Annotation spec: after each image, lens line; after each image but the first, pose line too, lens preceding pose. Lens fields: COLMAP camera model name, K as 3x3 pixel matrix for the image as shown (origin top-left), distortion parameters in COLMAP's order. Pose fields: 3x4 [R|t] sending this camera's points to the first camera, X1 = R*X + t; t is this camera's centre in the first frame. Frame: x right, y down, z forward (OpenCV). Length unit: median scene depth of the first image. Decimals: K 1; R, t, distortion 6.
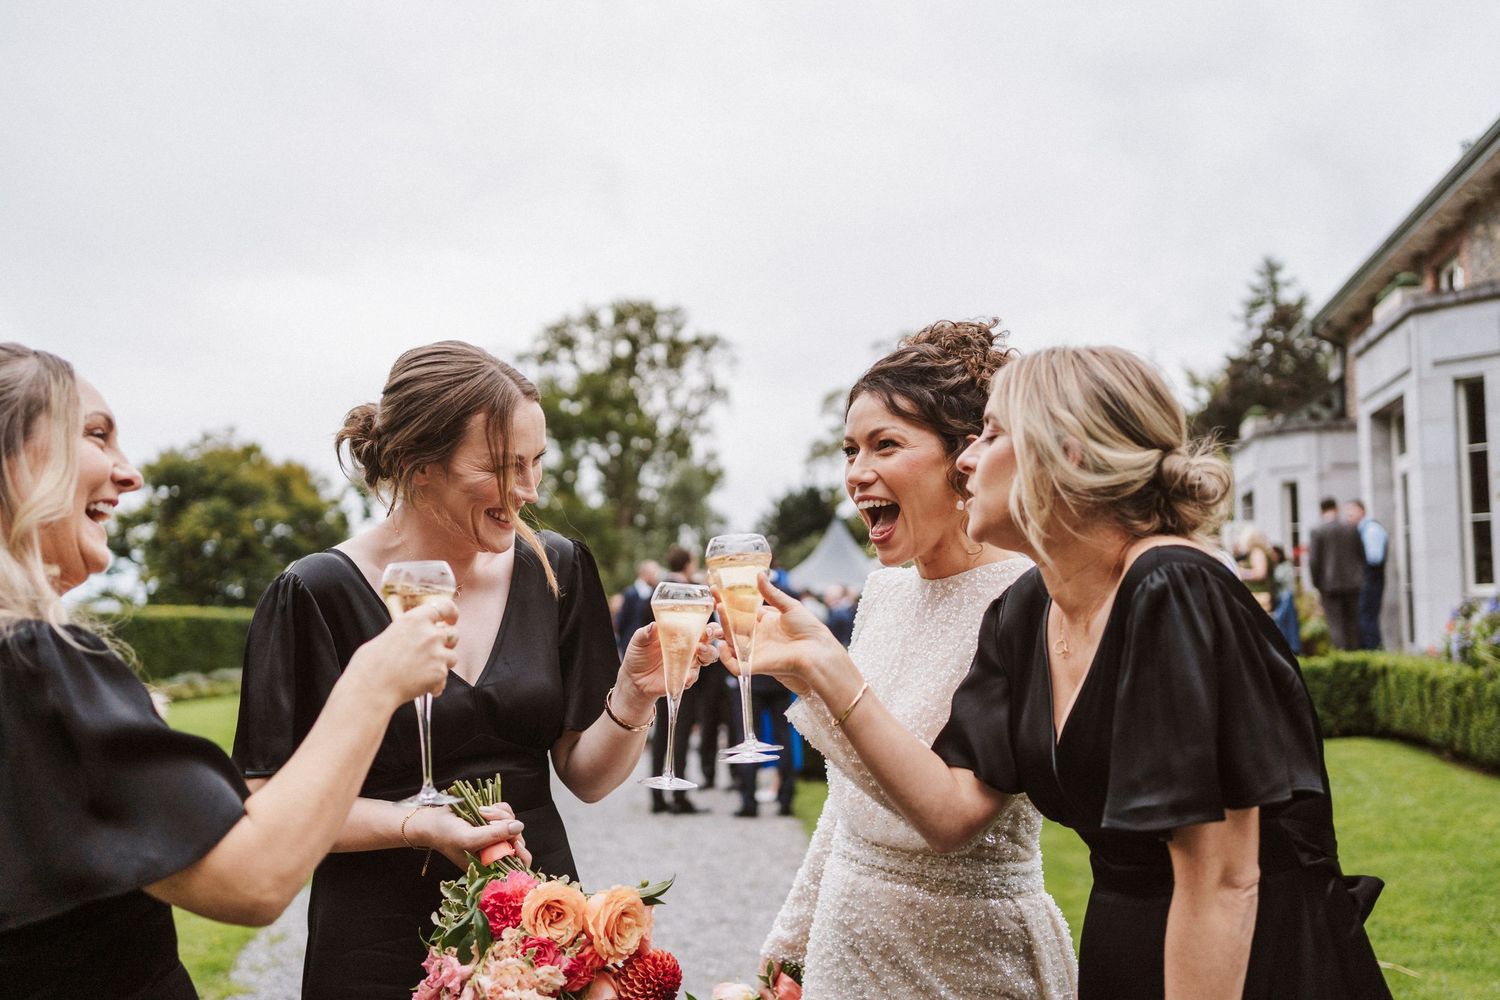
lens RADIAL K [[1529.0, 0, 750.0], [0, 1529.0, 500.0], [0, 0, 1]] dist [0.012512, -0.021942]
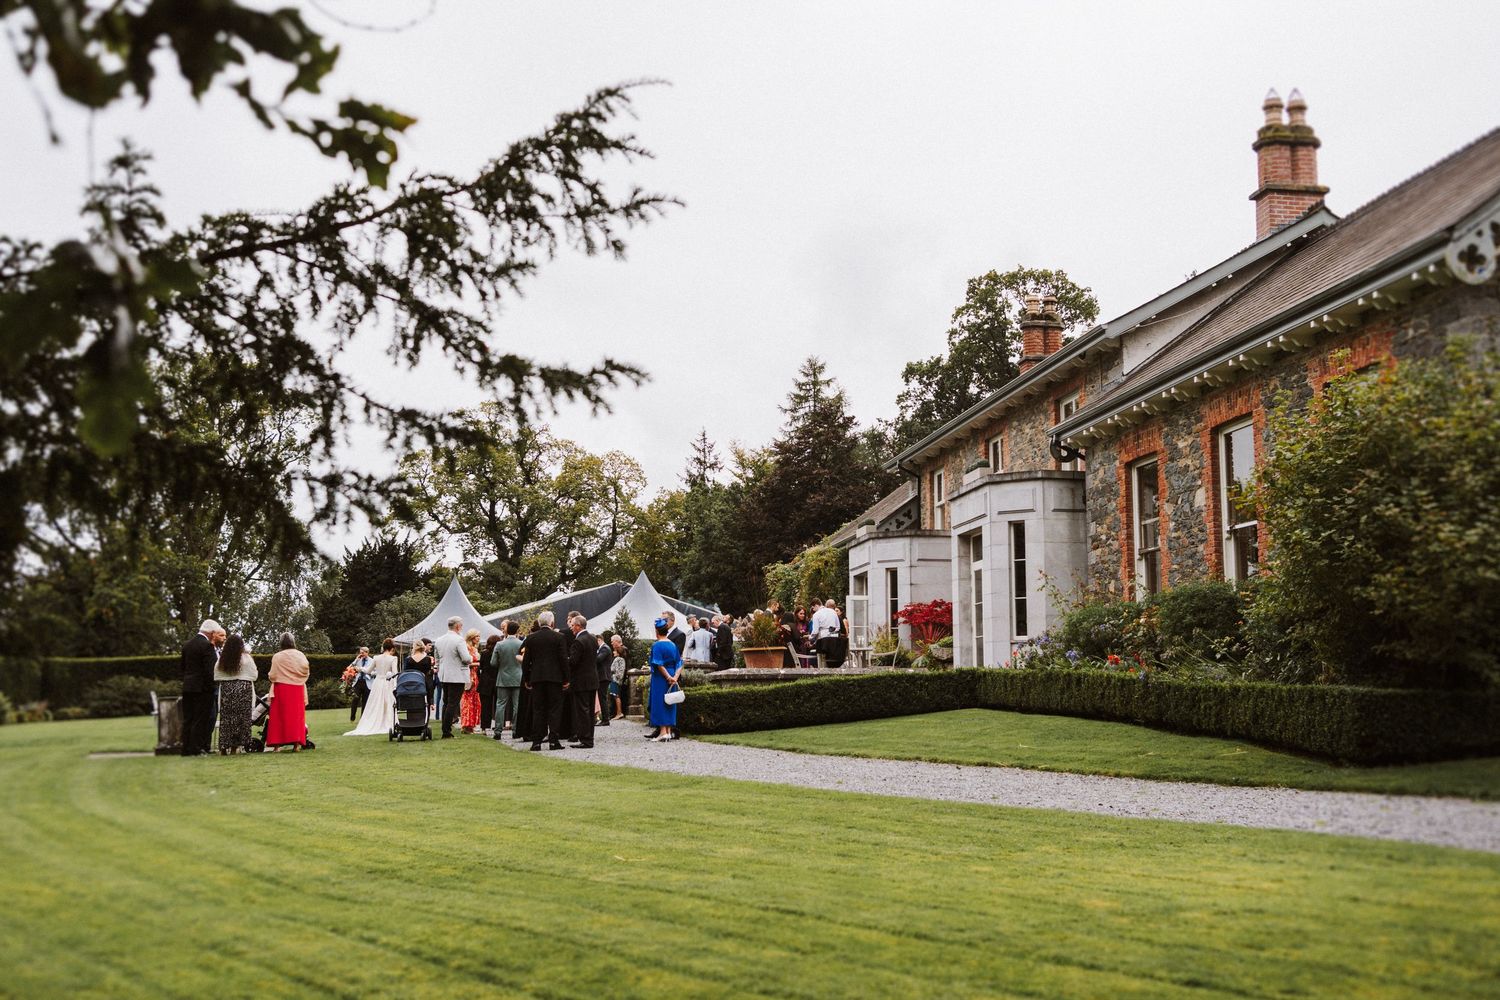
lens RADIAL K [[1529.0, 0, 750.0], [0, 1529.0, 500.0], [0, 0, 1]] dist [0.012512, -0.021942]
pose [[0.952660, 0.045188, 0.300662, -0.292751], [-0.034046, 0.998529, -0.042199, -0.013233], [-0.302126, 0.029965, 0.952797, -0.491789]]
